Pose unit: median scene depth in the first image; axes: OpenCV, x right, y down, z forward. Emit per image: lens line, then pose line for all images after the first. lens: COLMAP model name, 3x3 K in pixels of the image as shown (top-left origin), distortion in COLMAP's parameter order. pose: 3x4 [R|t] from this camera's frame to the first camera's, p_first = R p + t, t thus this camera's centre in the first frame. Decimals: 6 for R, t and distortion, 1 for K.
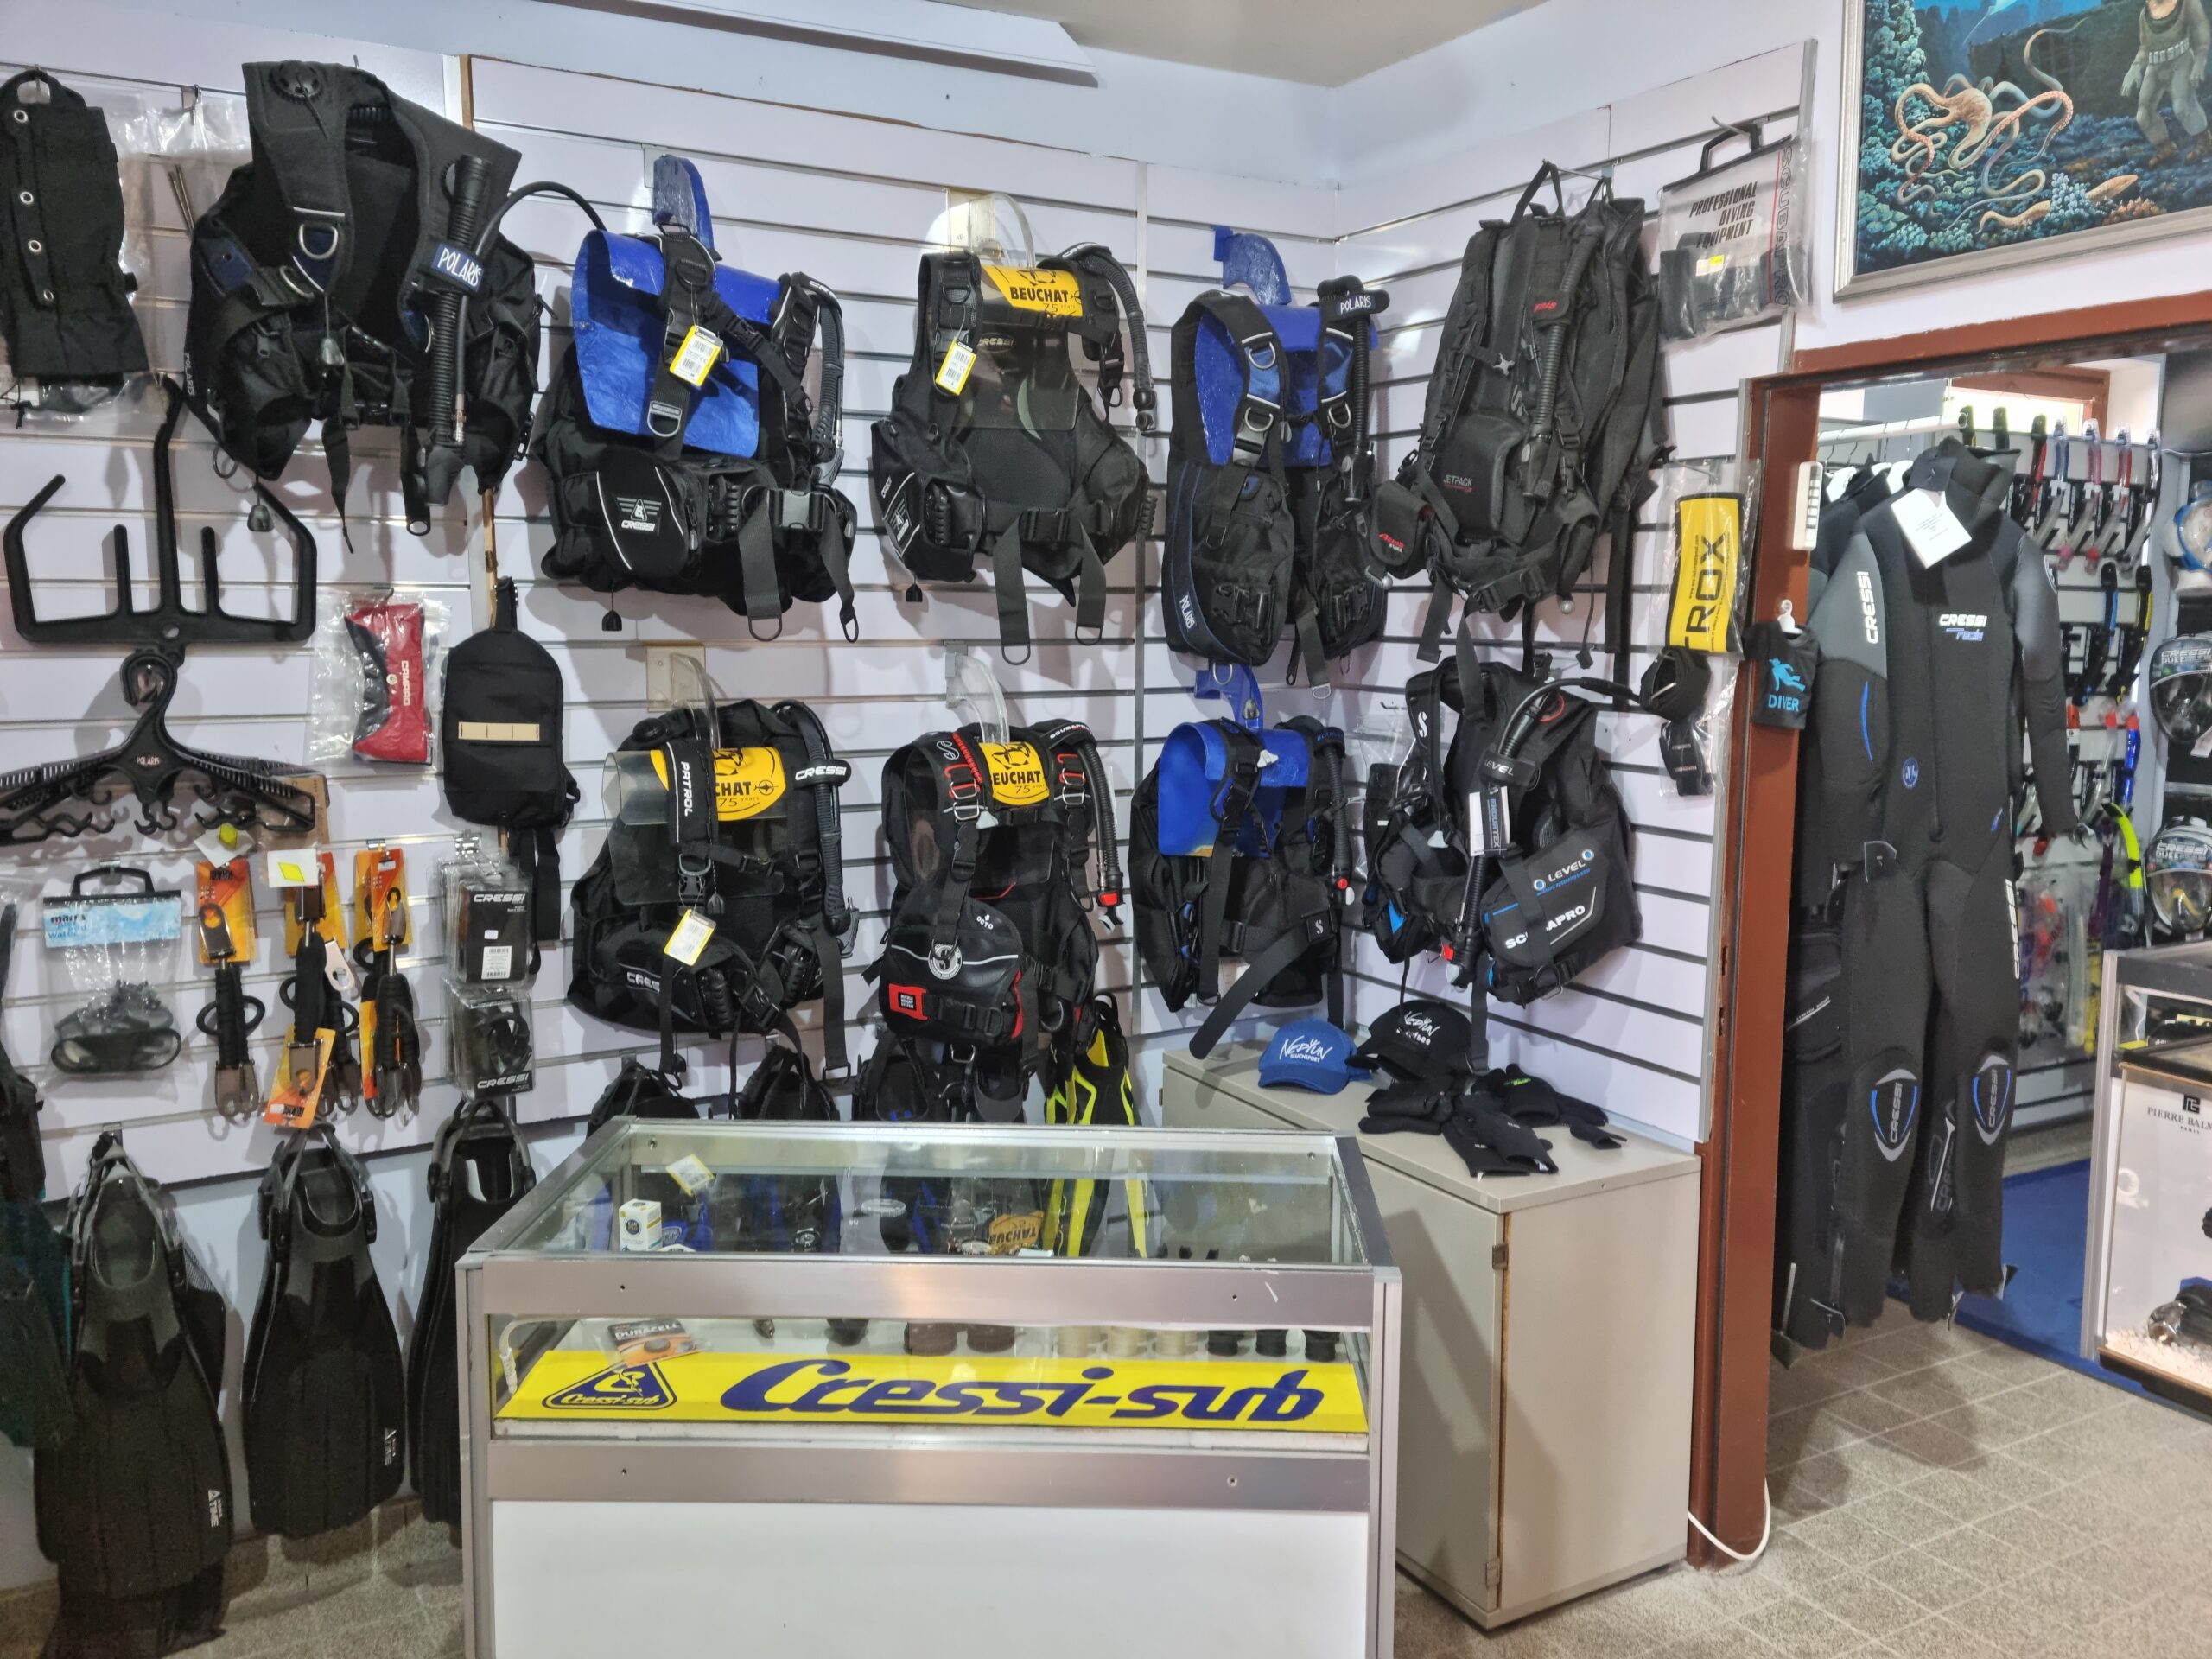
lens RADIAL K [[1751.2, 0, 1122.4], [0, 1751.2, 794.3], [0, 0, 1]] dist [0.111273, -0.104150]
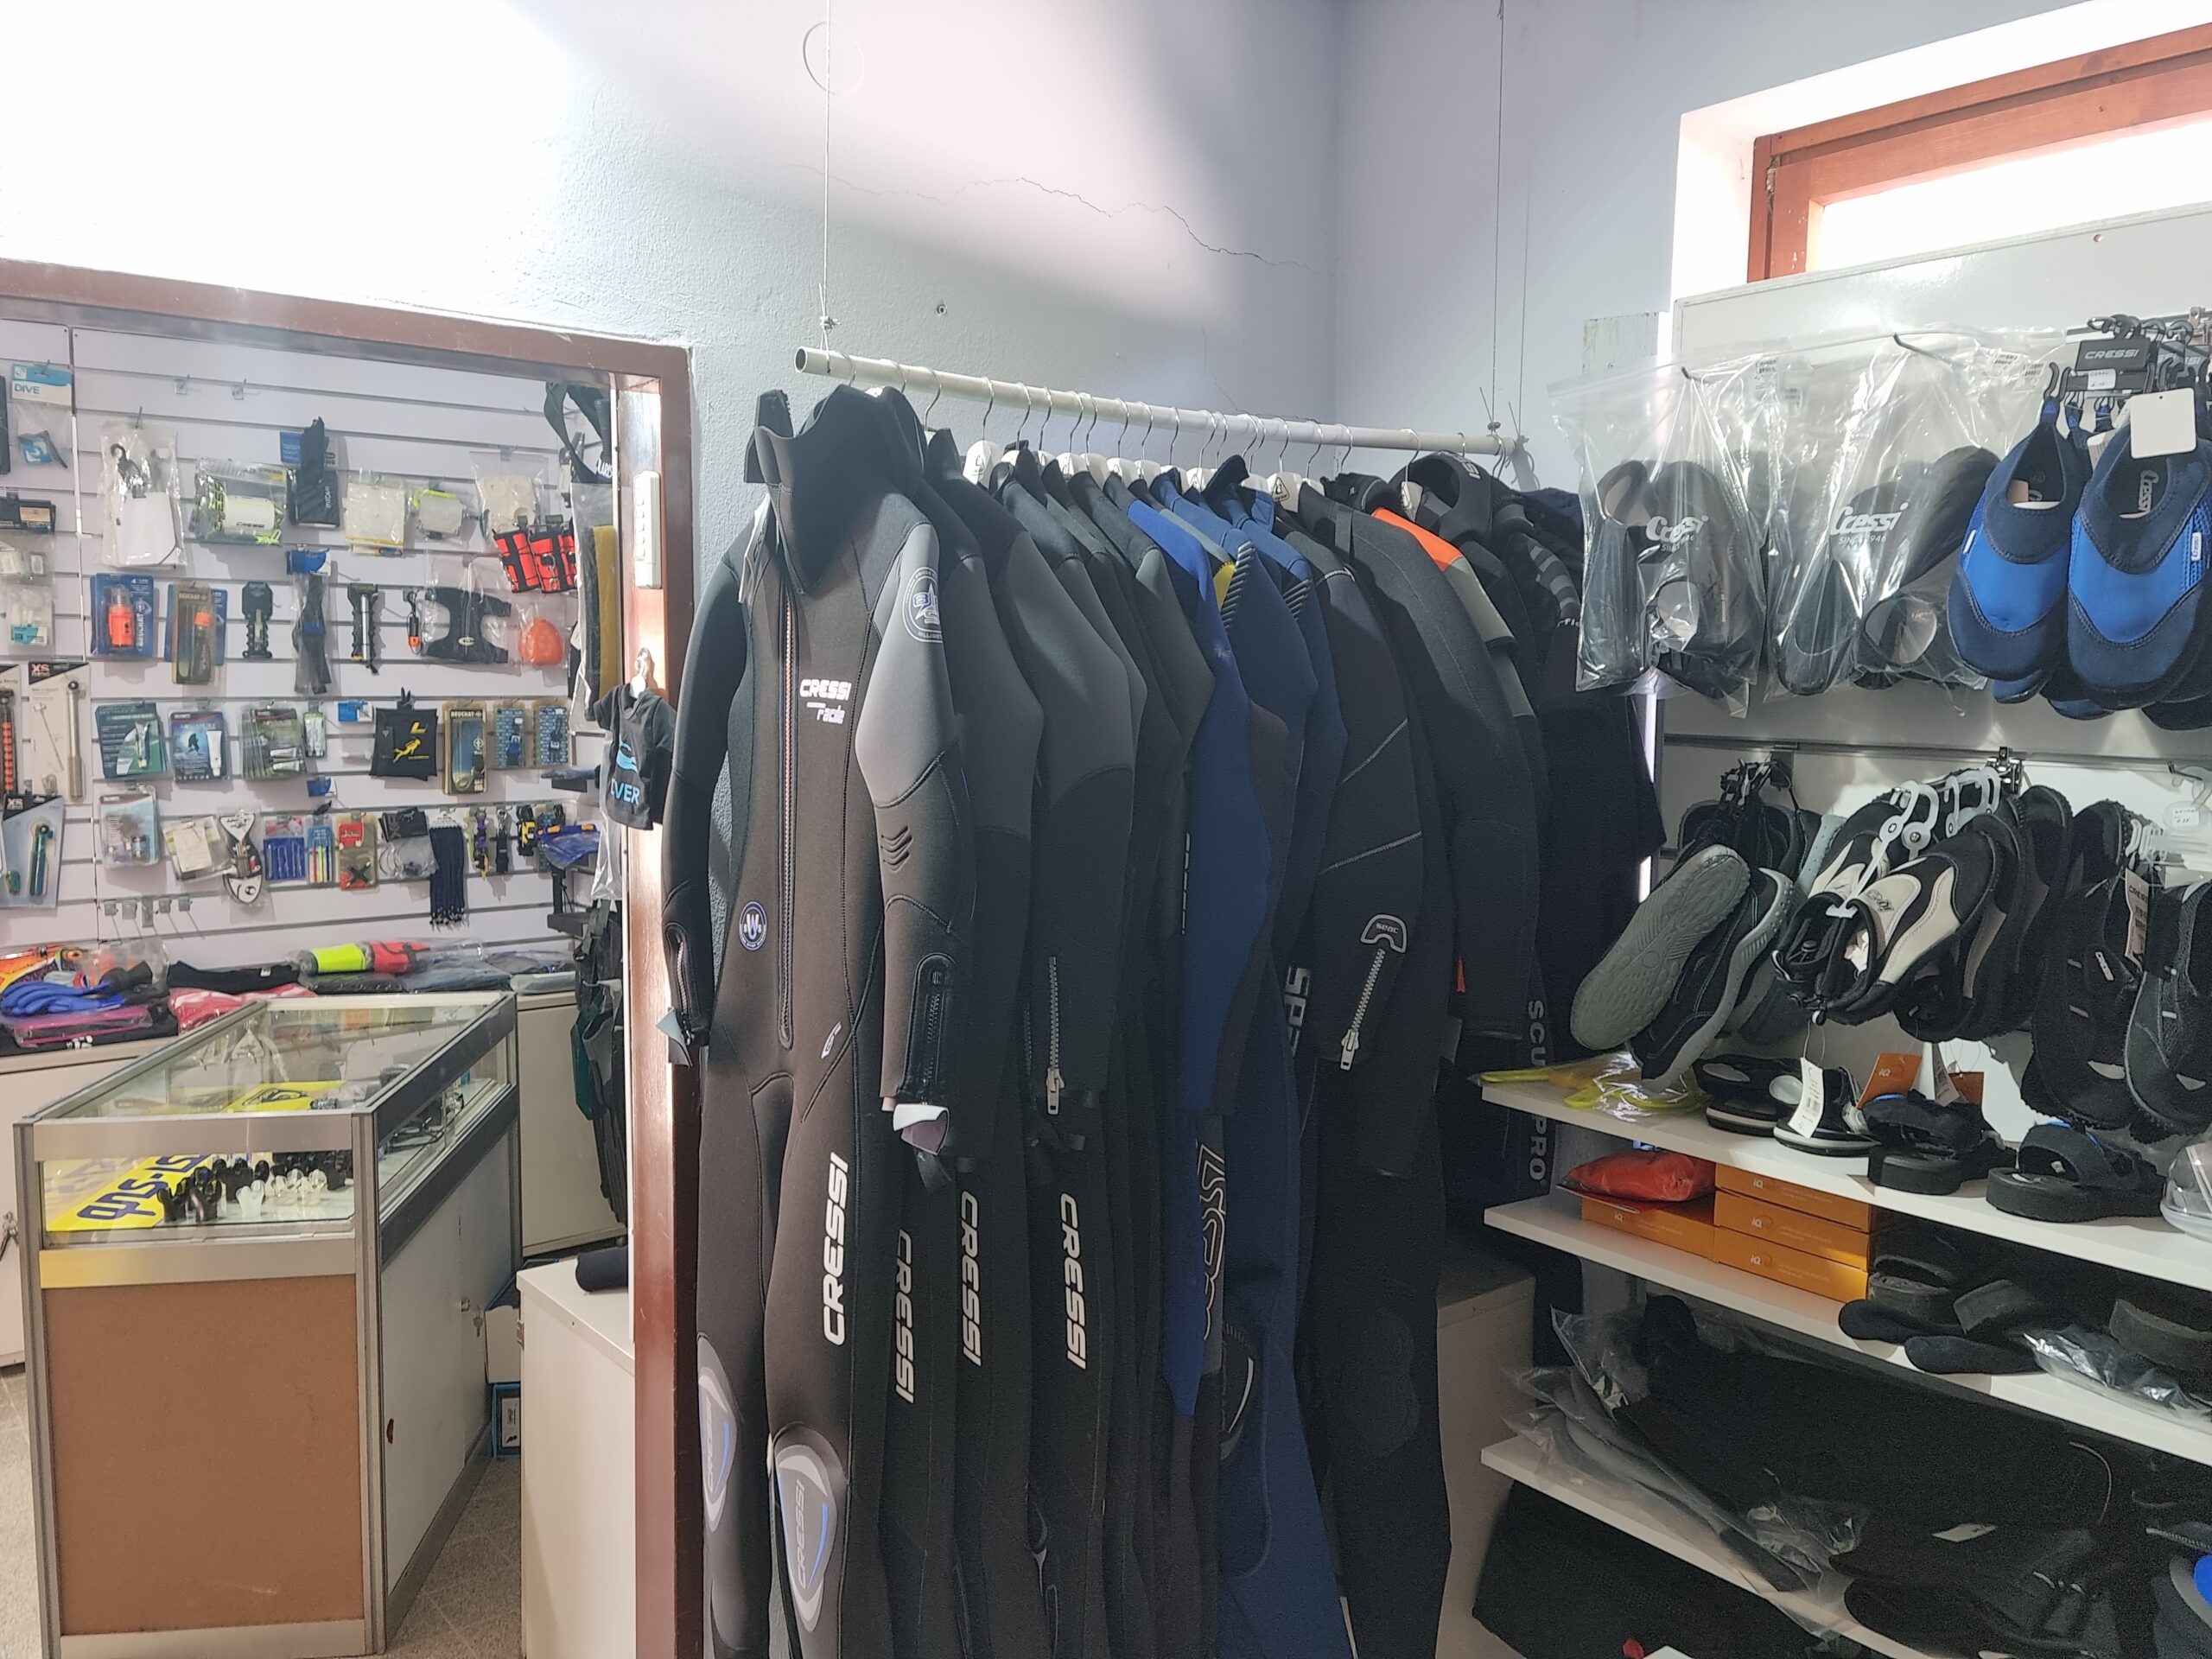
lens RADIAL K [[1751.2, 0, 1122.4], [0, 1751.2, 794.3], [0, 0, 1]] dist [0.111273, -0.104150]
pose [[0.145292, 0.065249, -0.987235, 1.606075], [-0.116476, 0.992012, 0.048423, -0.155249], [0.982509, 0.107953, 0.151731, 1.535513]]
